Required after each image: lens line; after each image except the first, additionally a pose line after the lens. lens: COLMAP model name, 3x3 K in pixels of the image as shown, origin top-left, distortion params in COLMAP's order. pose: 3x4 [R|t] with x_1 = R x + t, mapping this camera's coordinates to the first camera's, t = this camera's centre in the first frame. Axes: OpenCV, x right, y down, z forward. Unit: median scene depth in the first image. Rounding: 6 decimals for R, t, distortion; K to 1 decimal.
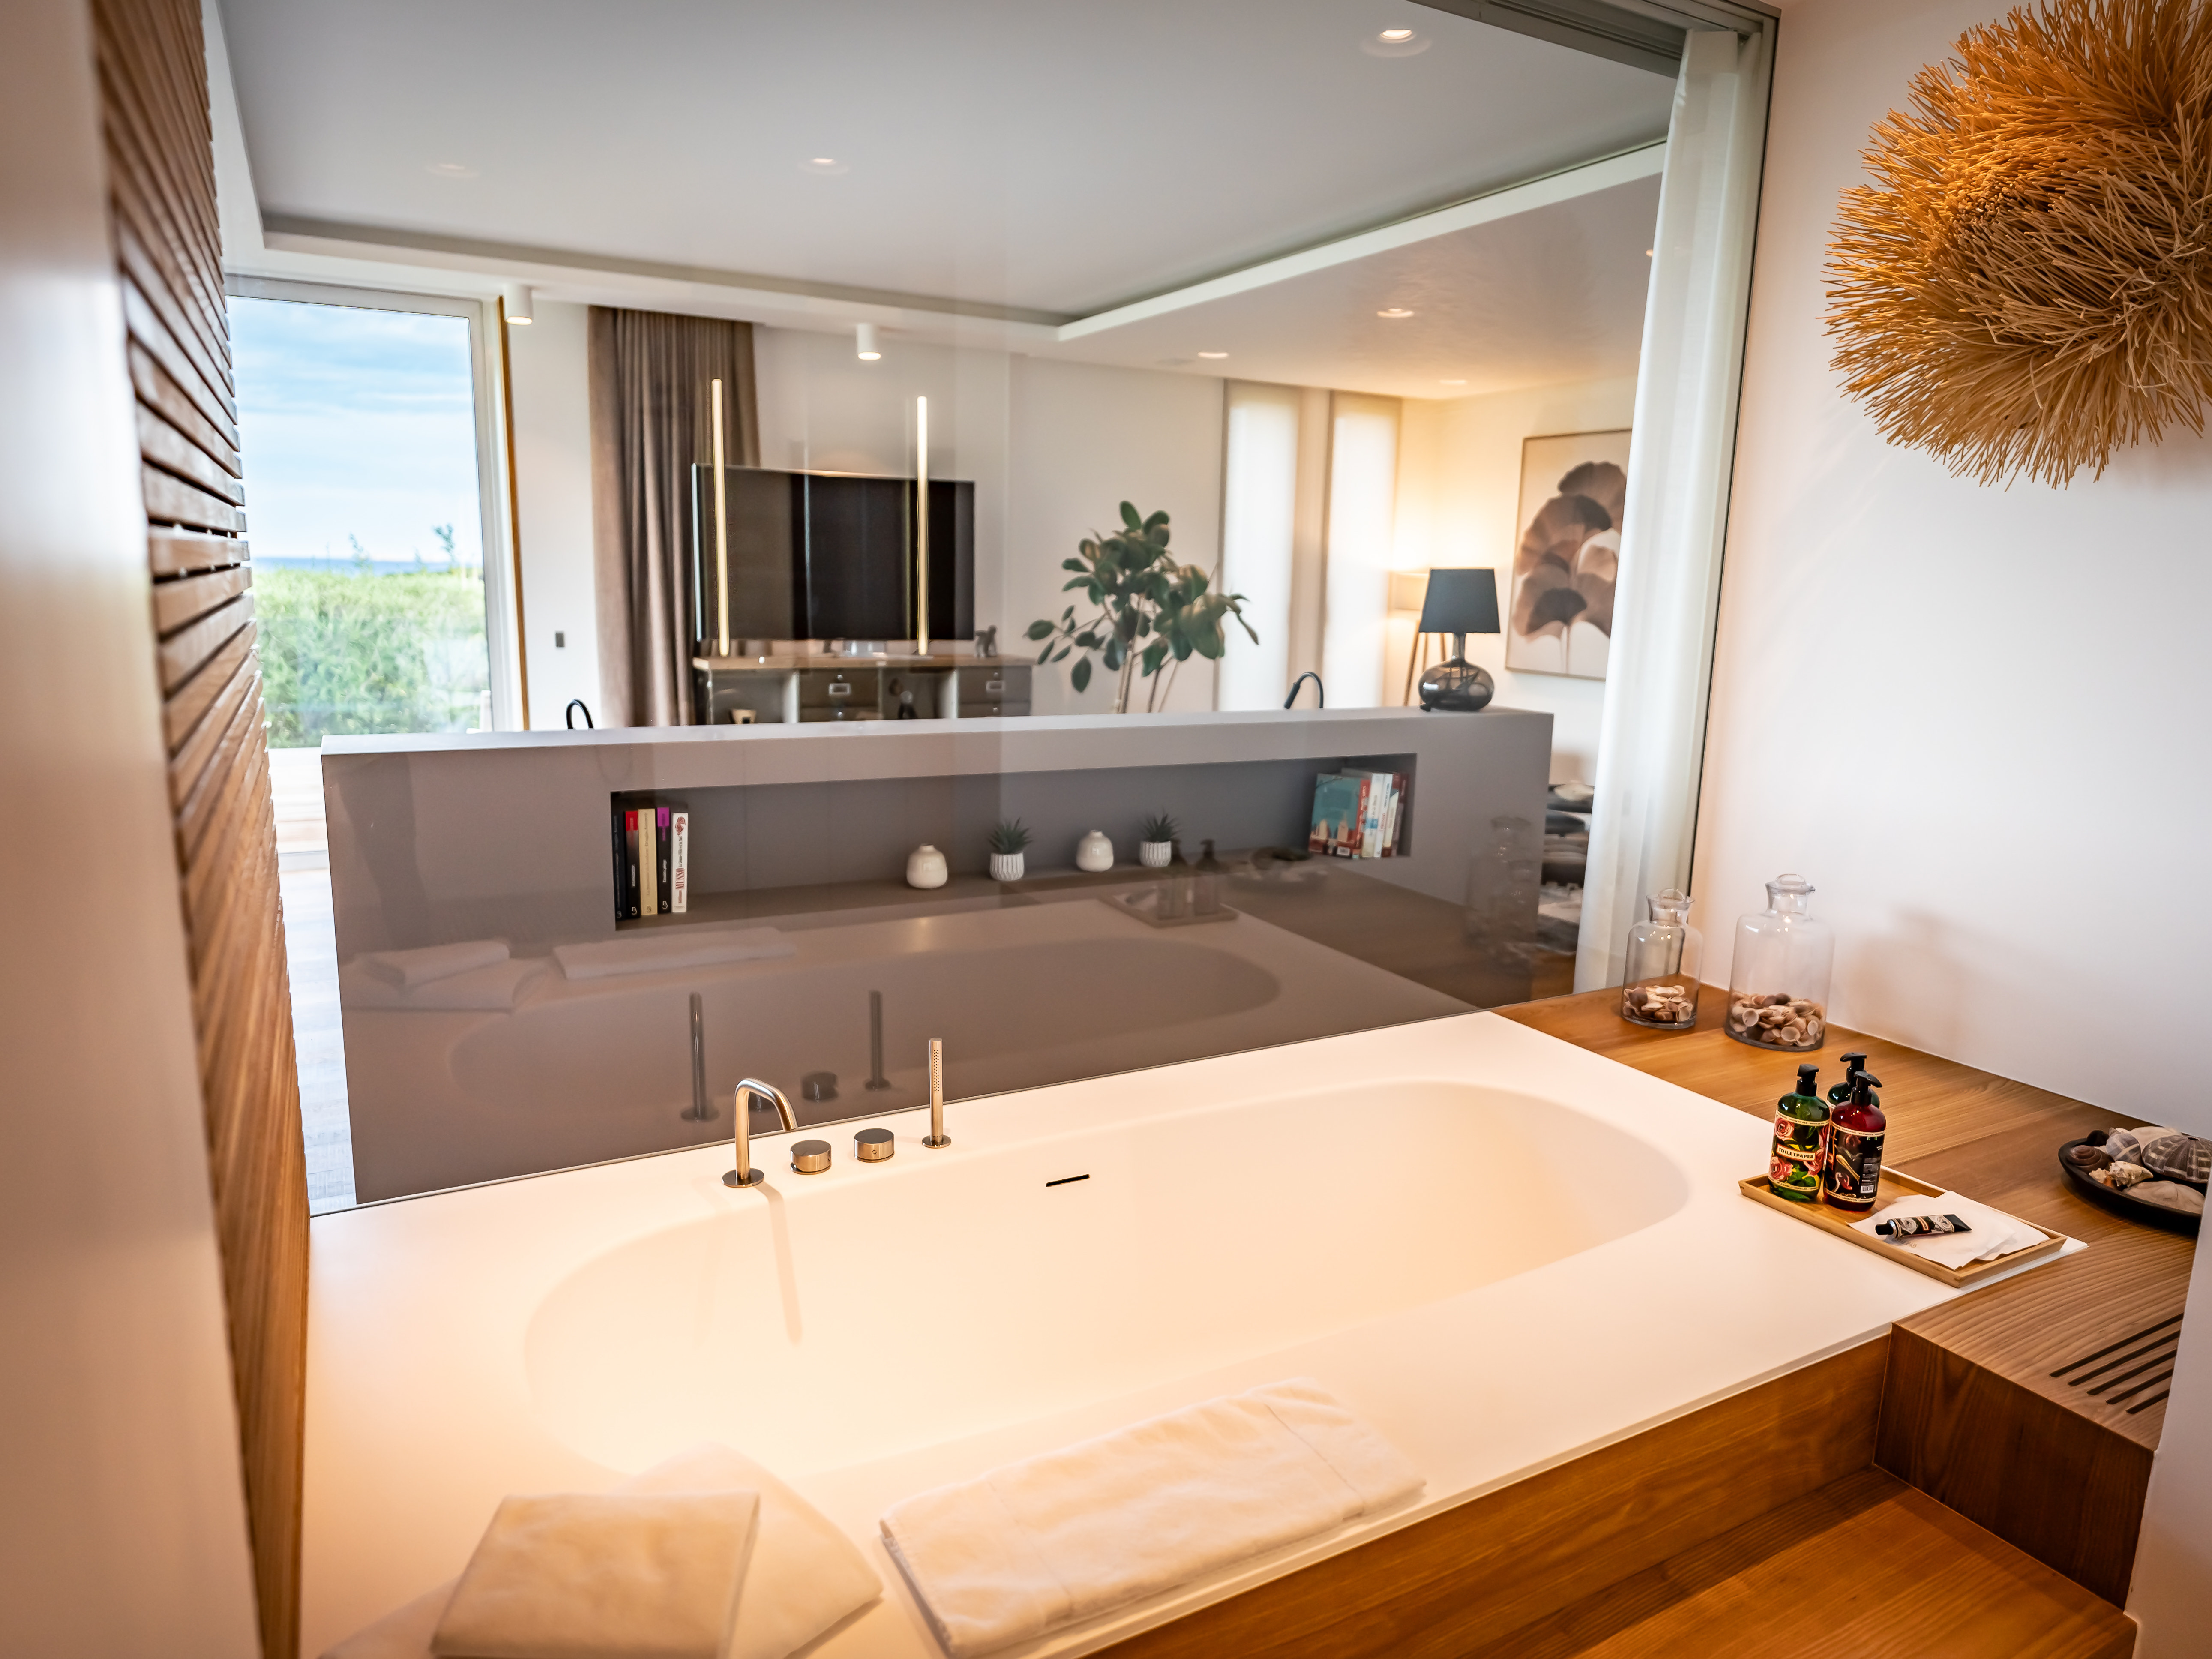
lens RADIAL K [[1419.0, 0, 1114.6], [0, 1419.0, 836.0], [0, 0, 1]] dist [-0.004944, -0.001026]
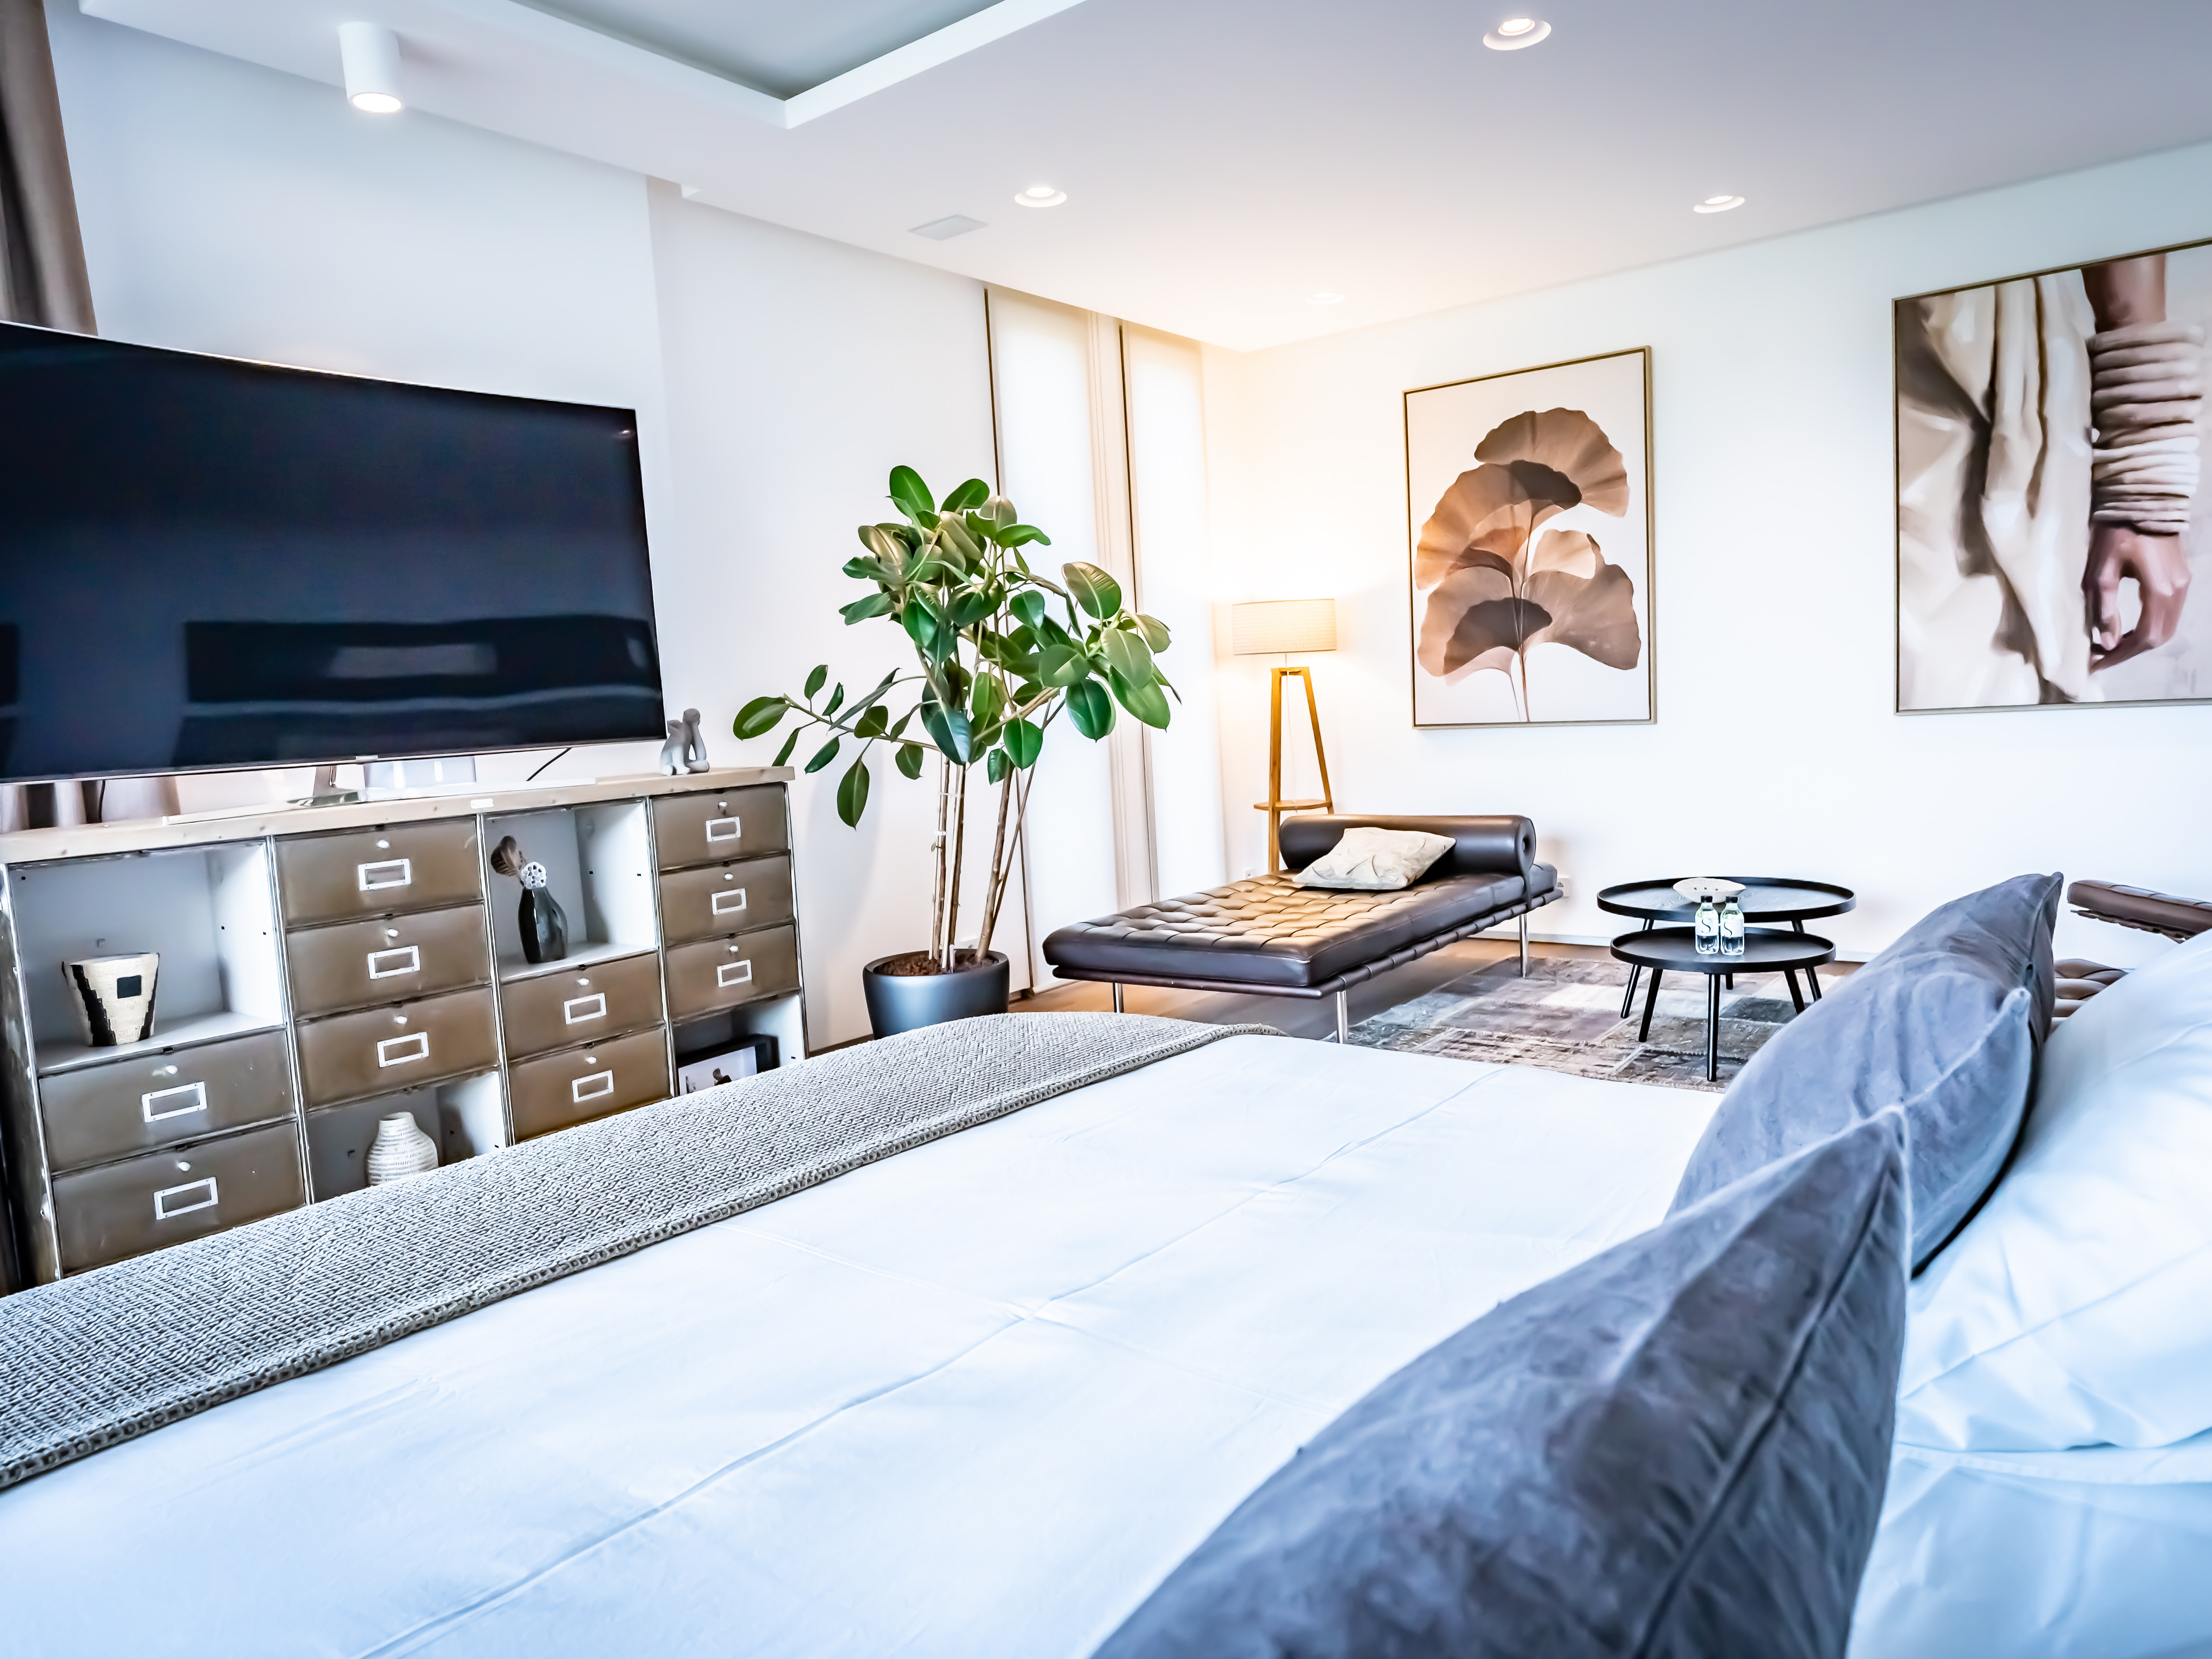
lens RADIAL K [[1418.8, 0, 1101.5], [0, 1418.8, 824.5], [0, 0, 1]] dist [-0.004944, -0.001026]
pose [[0.902481, -0.110358, 0.416353, -0.159338], [0.150475, 0.986495, -0.064687, -0.054613], [-0.403591, 0.121030, 0.906899, 0.492892]]
